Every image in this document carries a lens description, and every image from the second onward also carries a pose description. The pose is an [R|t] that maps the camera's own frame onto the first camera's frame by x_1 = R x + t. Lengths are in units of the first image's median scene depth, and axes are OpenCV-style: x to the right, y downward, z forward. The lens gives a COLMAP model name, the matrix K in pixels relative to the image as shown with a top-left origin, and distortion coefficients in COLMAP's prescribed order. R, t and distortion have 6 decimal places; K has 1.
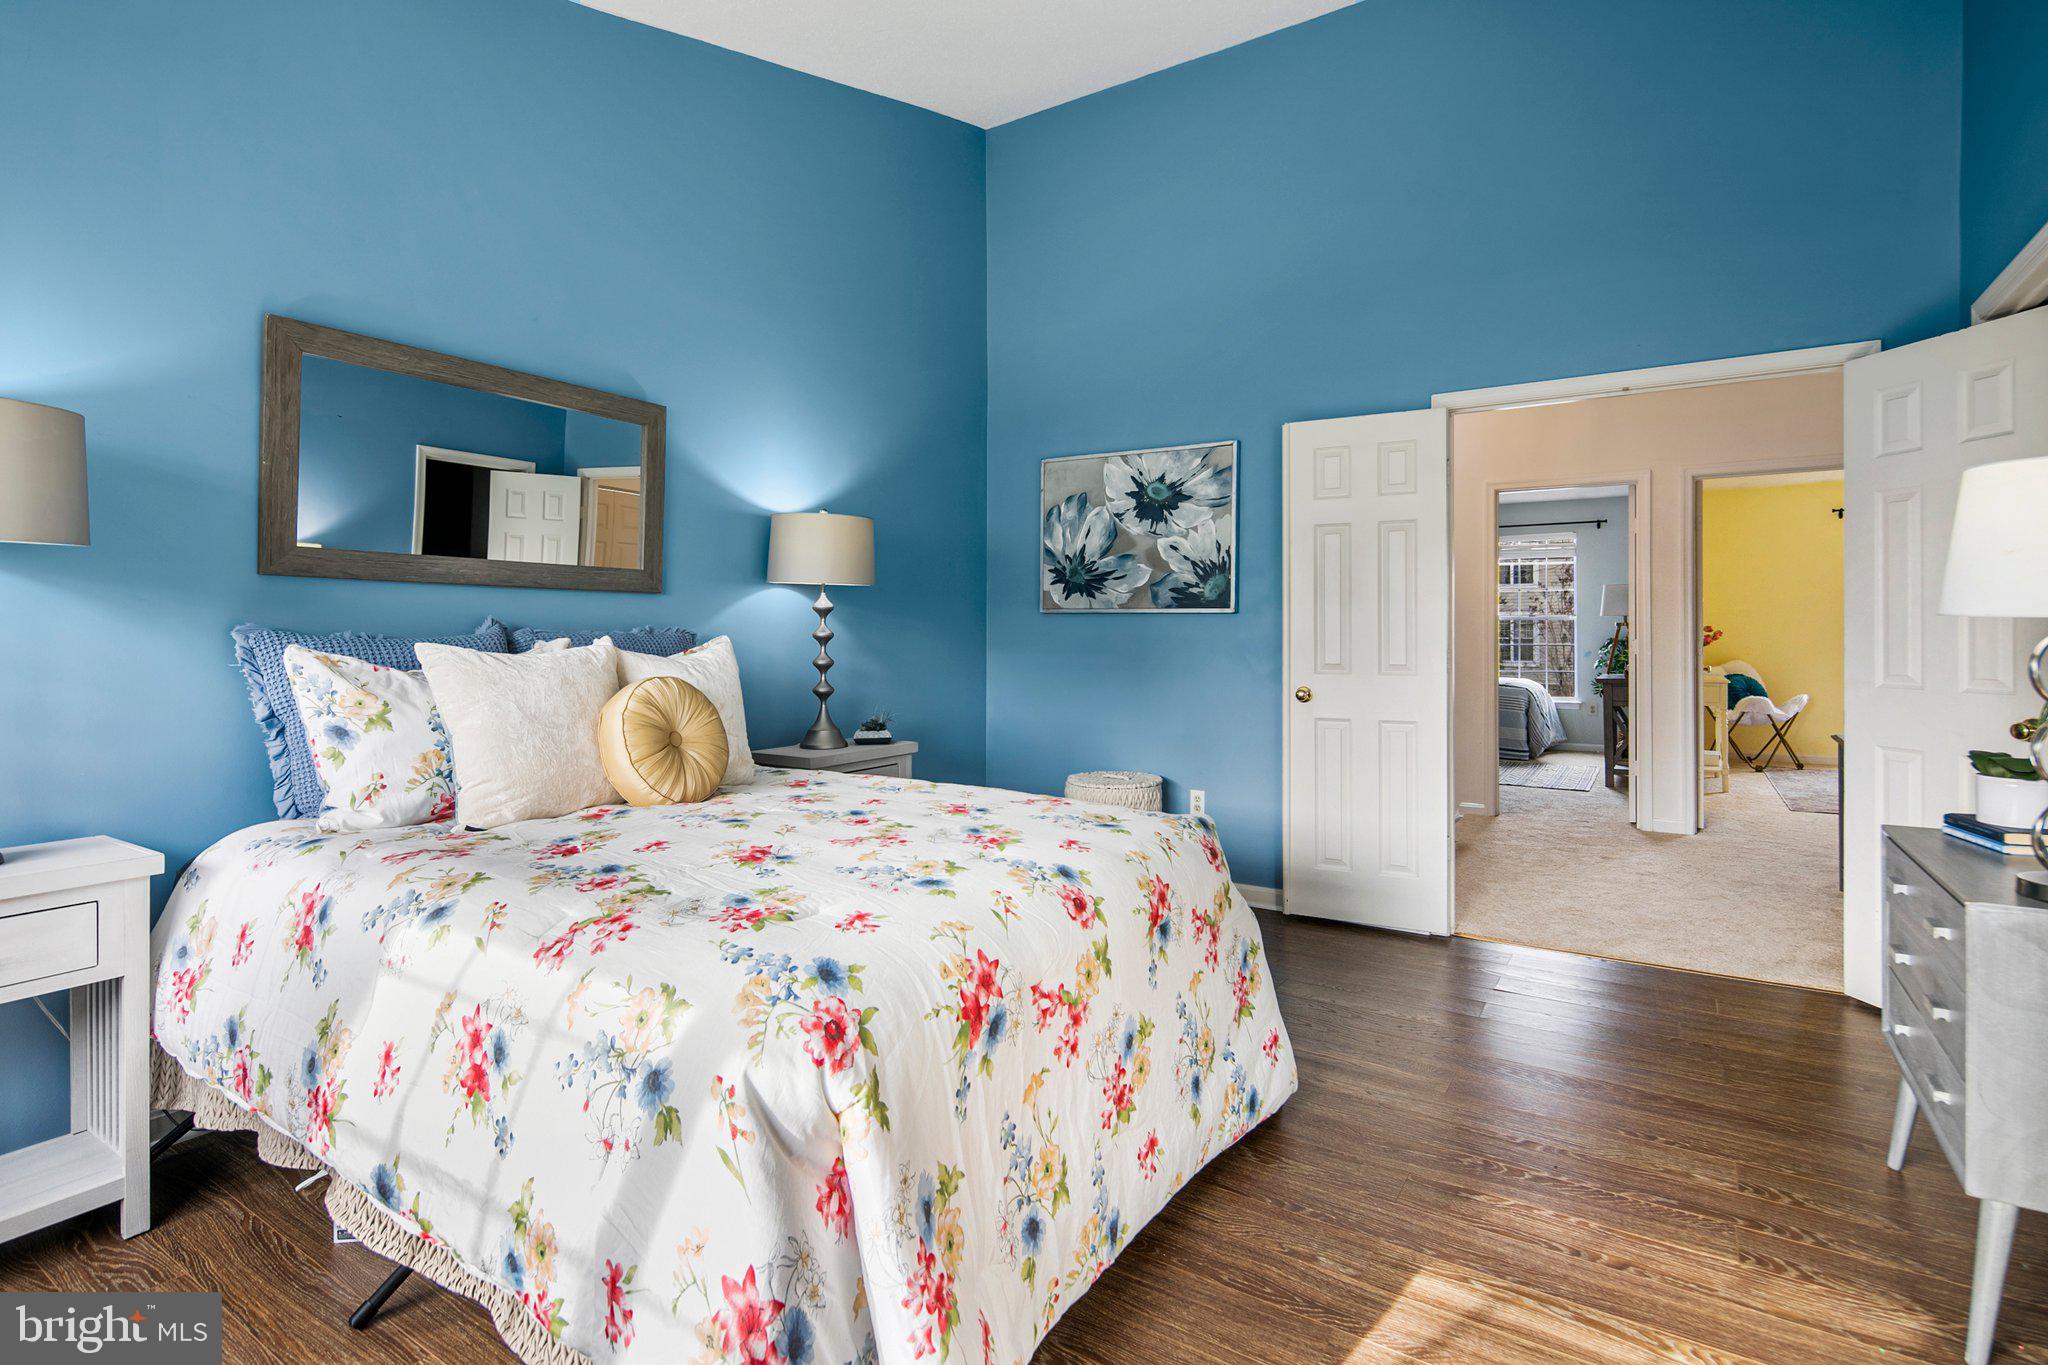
lens RADIAL K [[1010.6, 0, 1033.8], [0, 1010.6, 629.3], [0, 0, 1]] dist [0.000919, -0.001728]
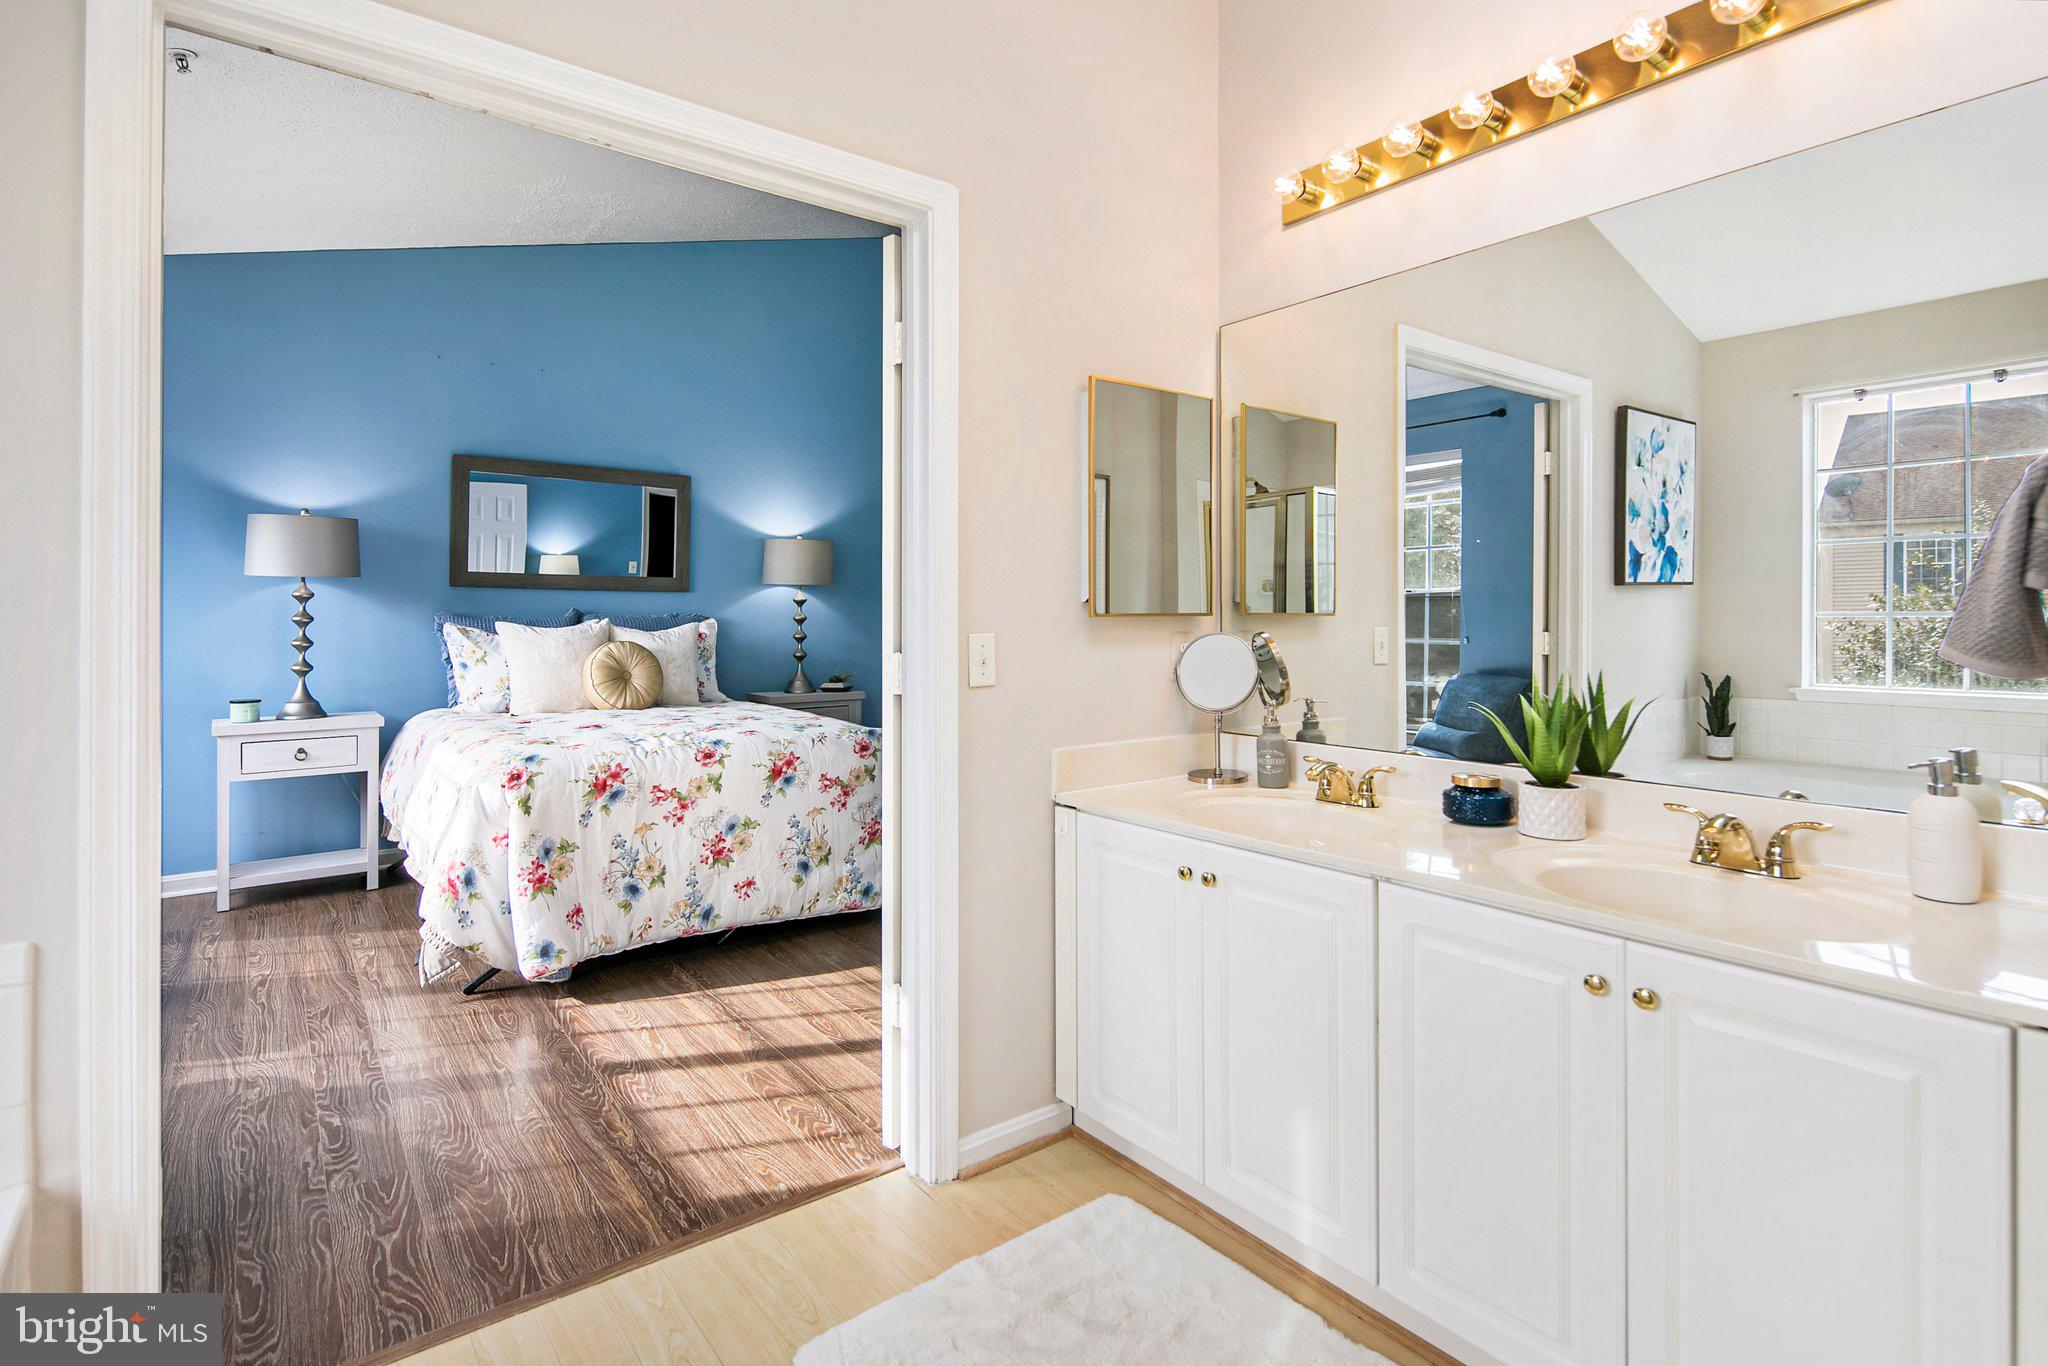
lens RADIAL K [[1010.6, 0, 1020.4], [0, 1010.6, 606.3], [0, 0, 1]] dist [0.000919, -0.001728]
pose [[0.944703, 0.002463, -0.327917, 1.029927], [-0.003629, 0.999989, -0.002946, -0.014606], [0.327906, 0.003973, 0.944702, -0.549025]]
